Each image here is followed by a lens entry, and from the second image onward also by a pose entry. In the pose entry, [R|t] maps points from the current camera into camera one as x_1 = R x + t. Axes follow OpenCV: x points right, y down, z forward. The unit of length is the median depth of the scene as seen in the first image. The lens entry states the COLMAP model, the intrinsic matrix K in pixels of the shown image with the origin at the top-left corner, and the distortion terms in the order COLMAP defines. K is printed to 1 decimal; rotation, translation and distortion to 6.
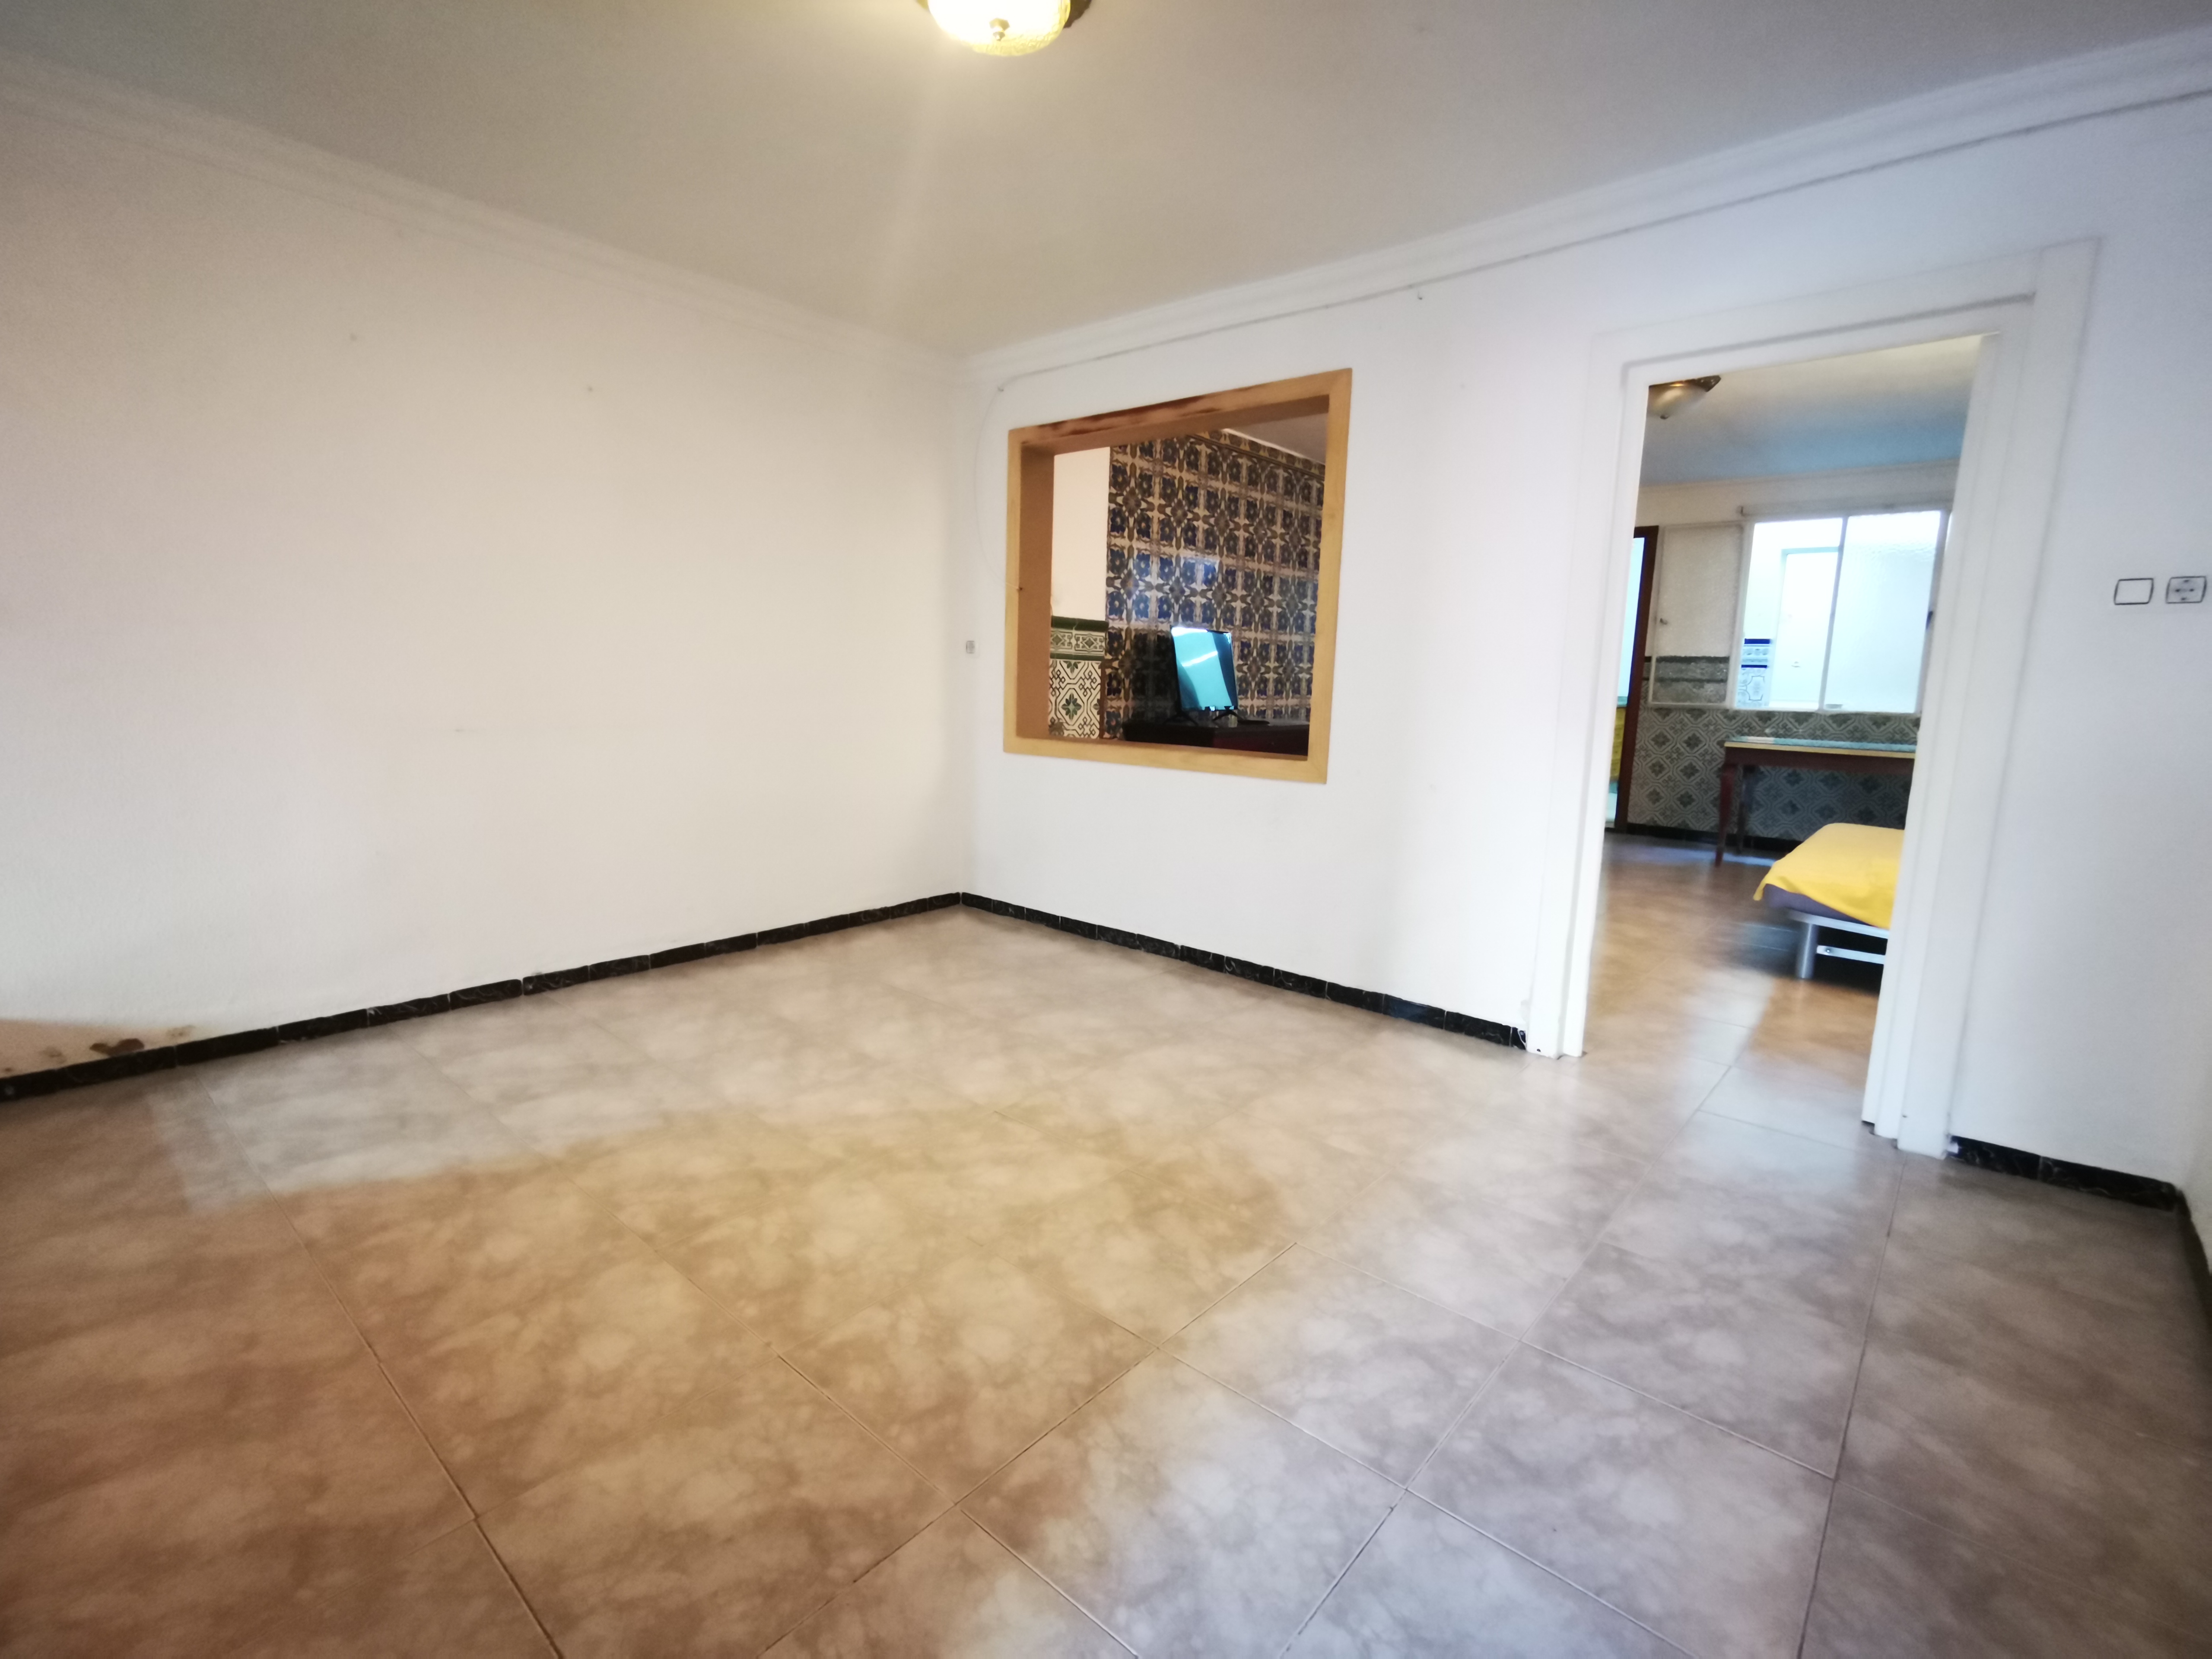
lens RADIAL K [[1018.4, 0, 1106.0], [0, 1018.4, 829.5], [0, 0, 1]] dist [-0.023841, 0.021954]
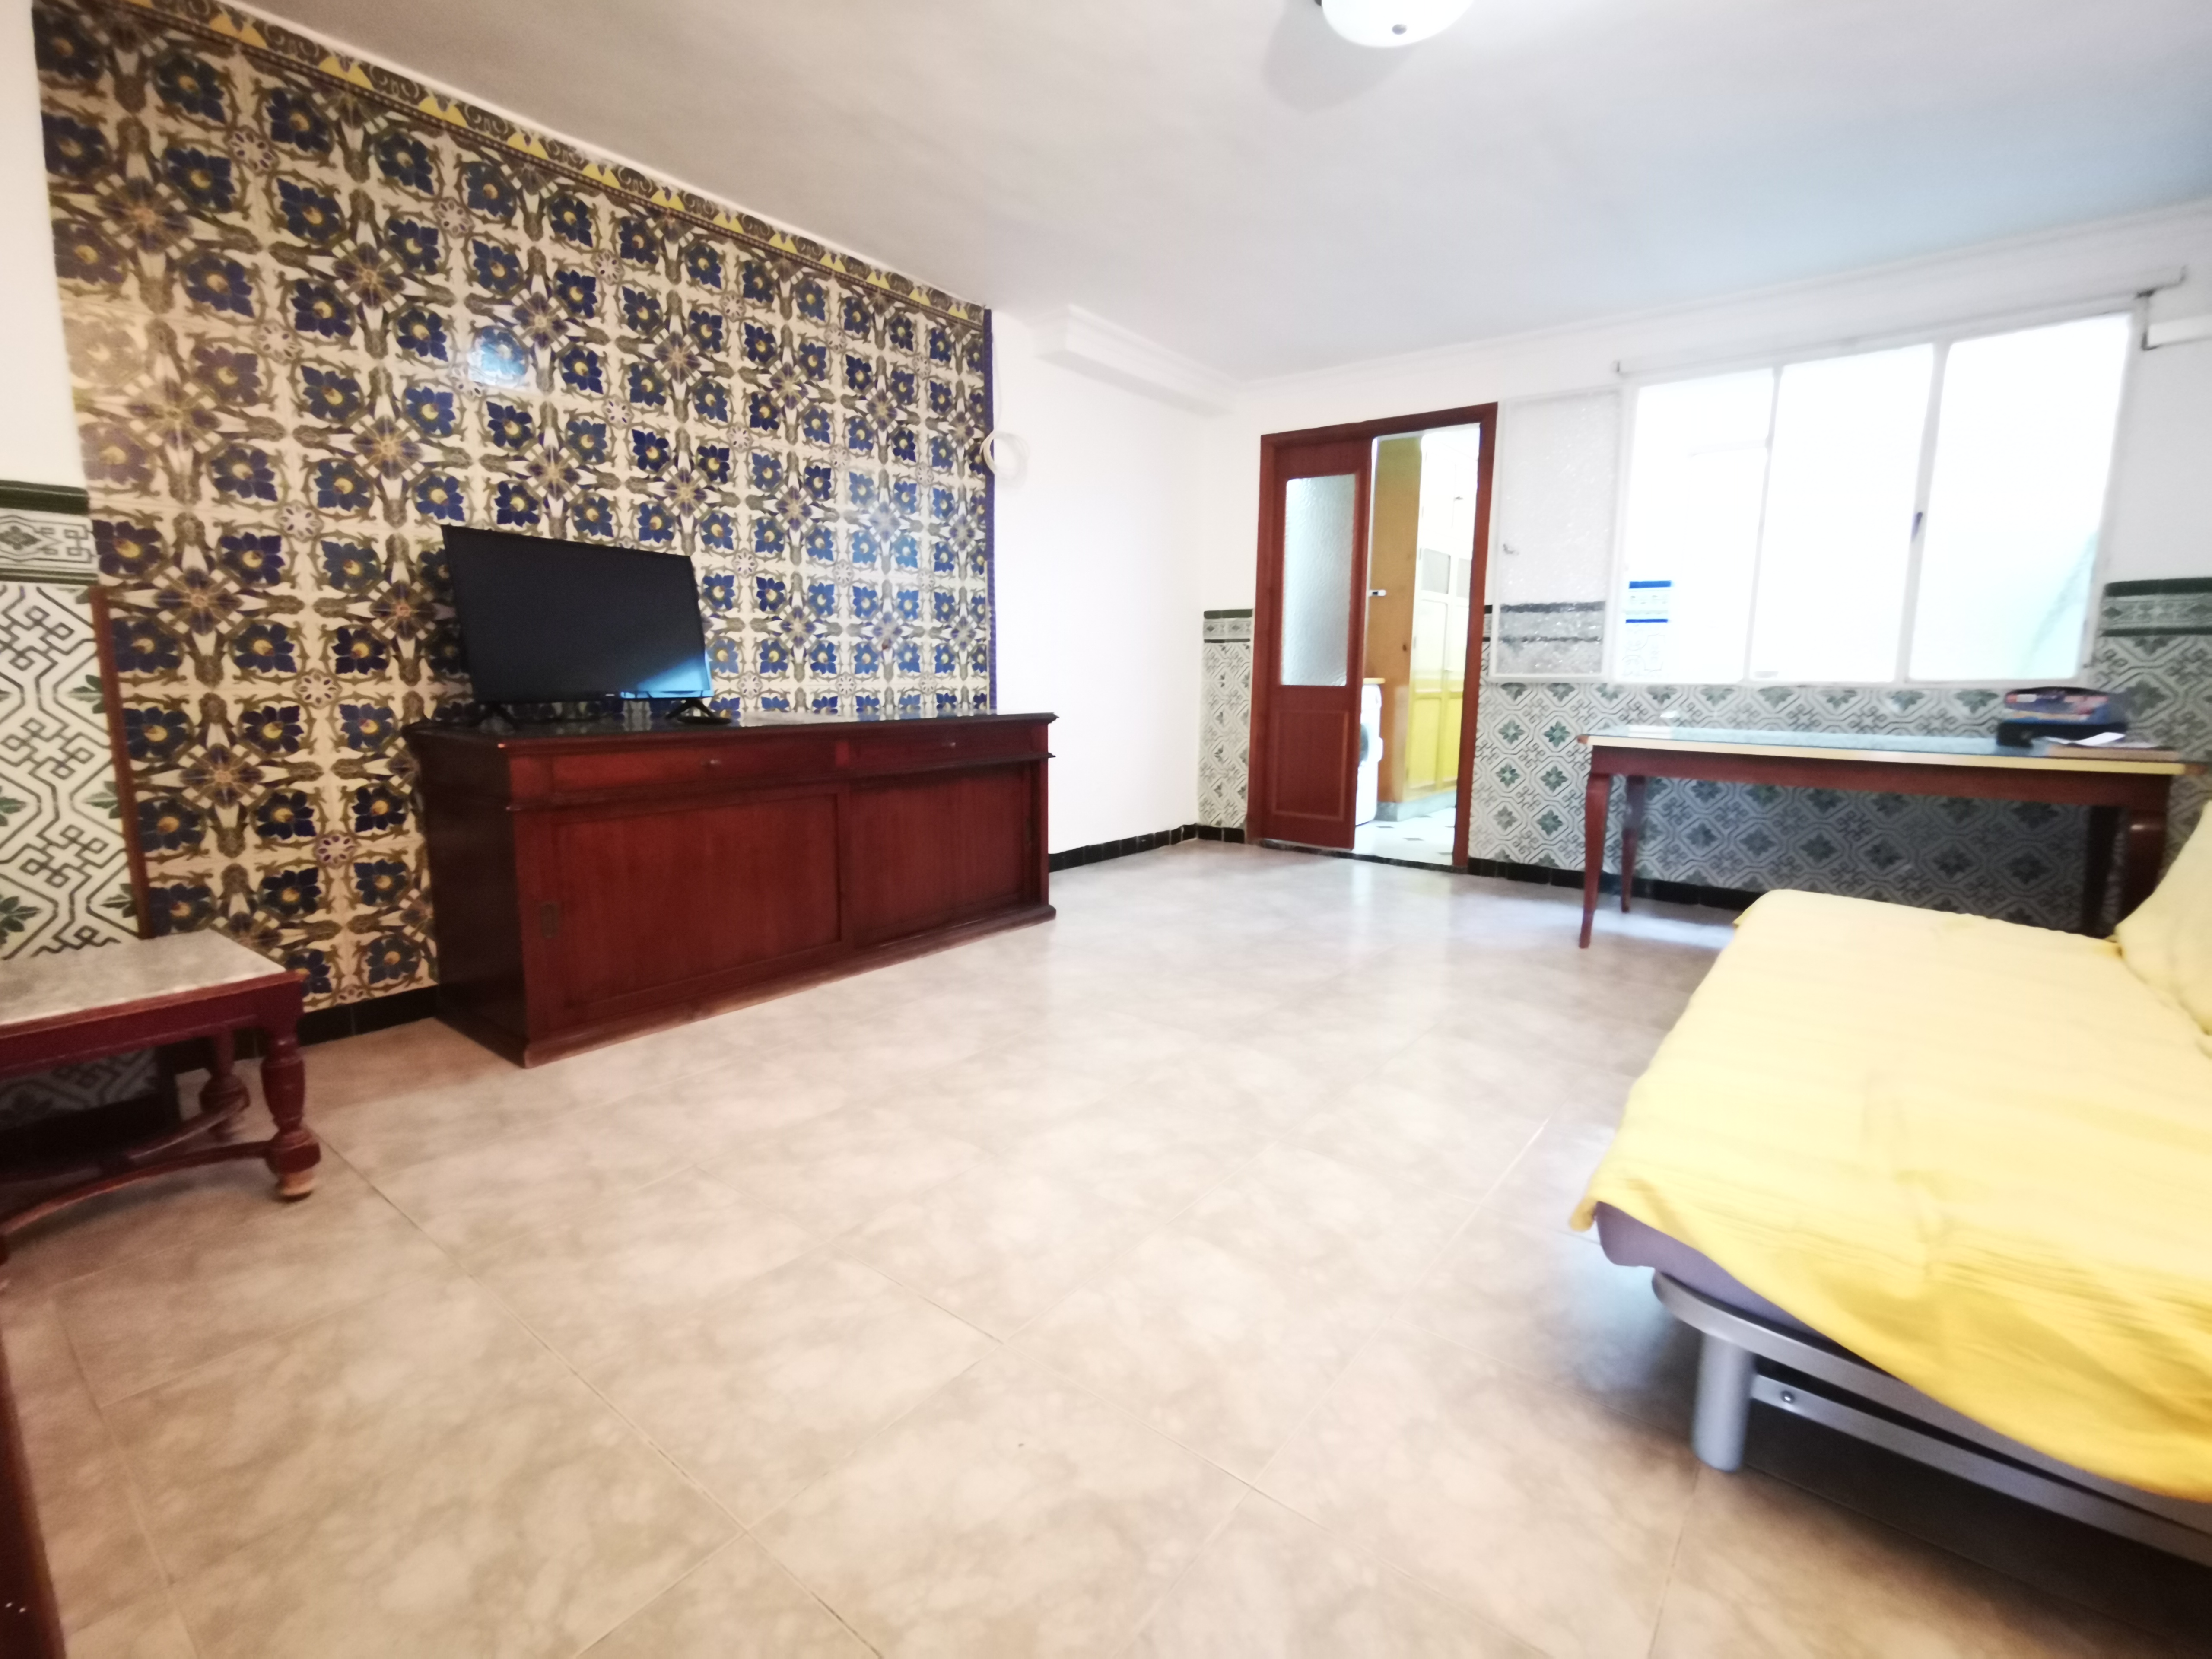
lens RADIAL K [[1018.4, 0, 1106.0], [0, 1018.4, 829.5], [0, 0, 1]] dist [-0.023841, 0.021954]
pose [[0.998433, -0.025398, 0.049866, 0.279740], [0.025127, 0.999666, 0.006036, -0.040009], [-0.050003, -0.004774, 0.998738, 0.396726]]
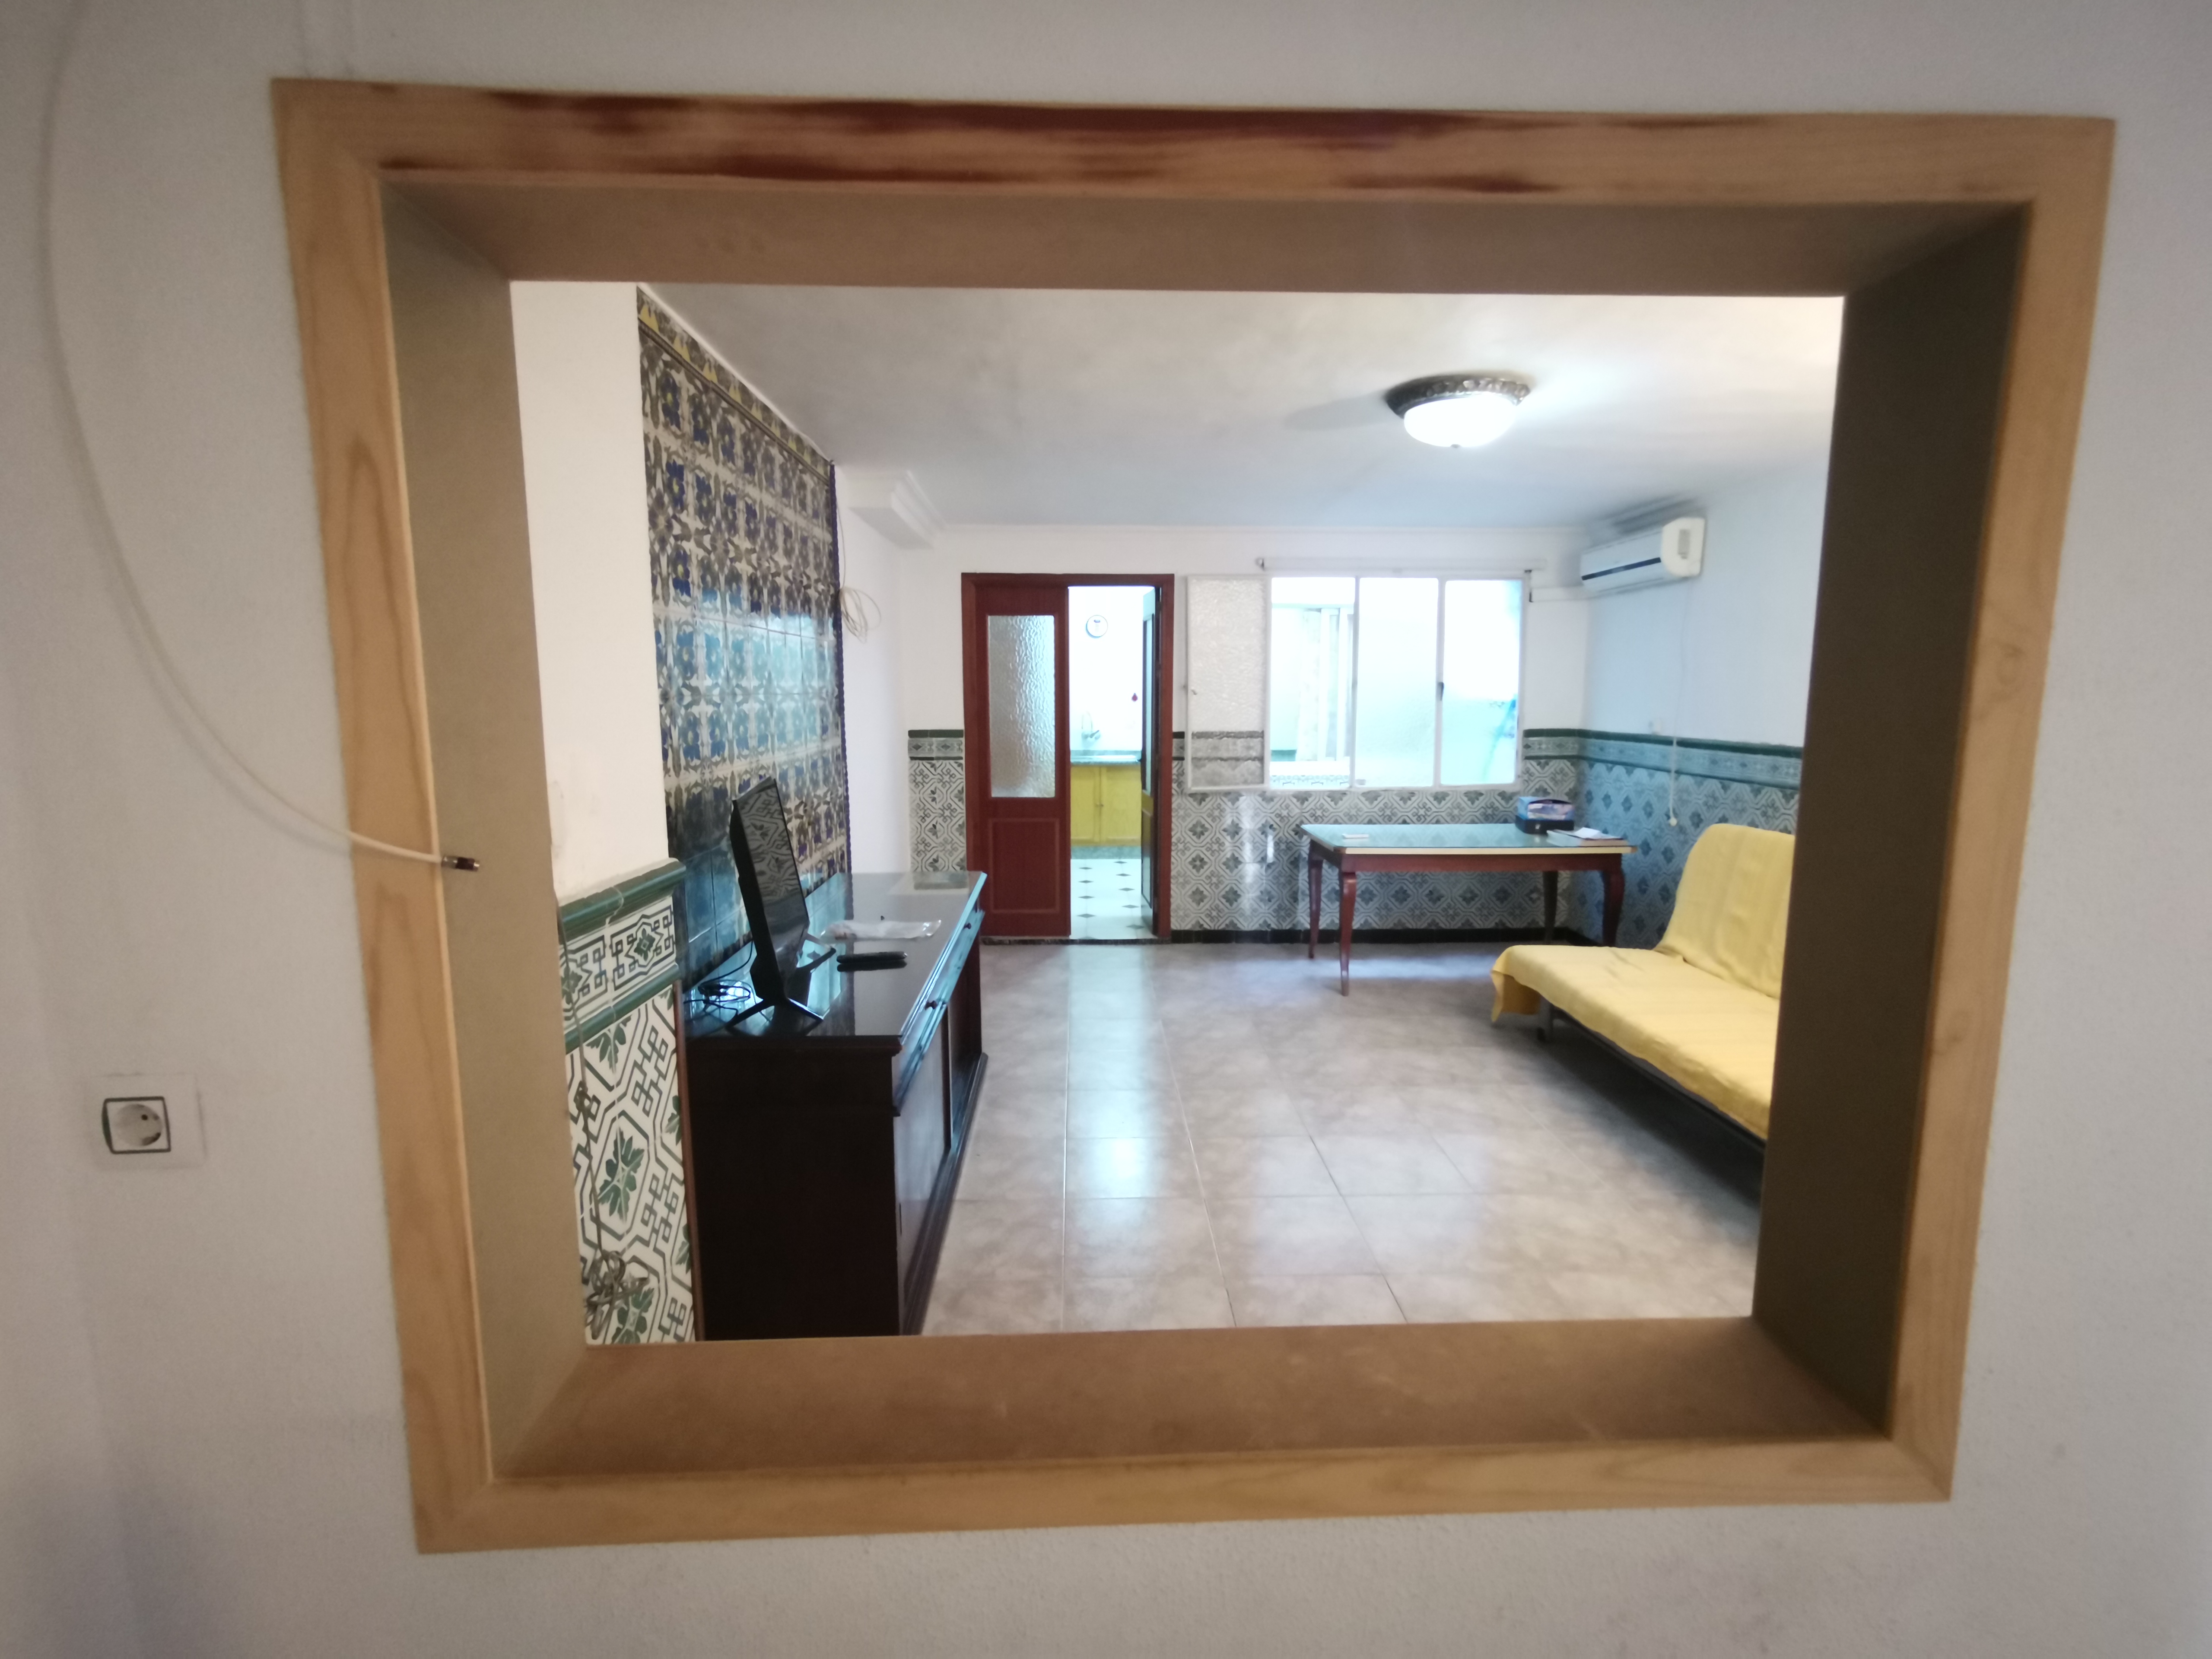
lens RADIAL K [[1018.4, 0, 1106.0], [0, 1018.4, 829.5], [0, 0, 1]] dist [-0.023841, 0.021954]
pose [[0.734816, -0.120488, 0.667479, -0.079343], [0.123405, 0.991420, 0.043108, -0.149669], [-0.666946, 0.050694, 0.743379, 0.473589]]
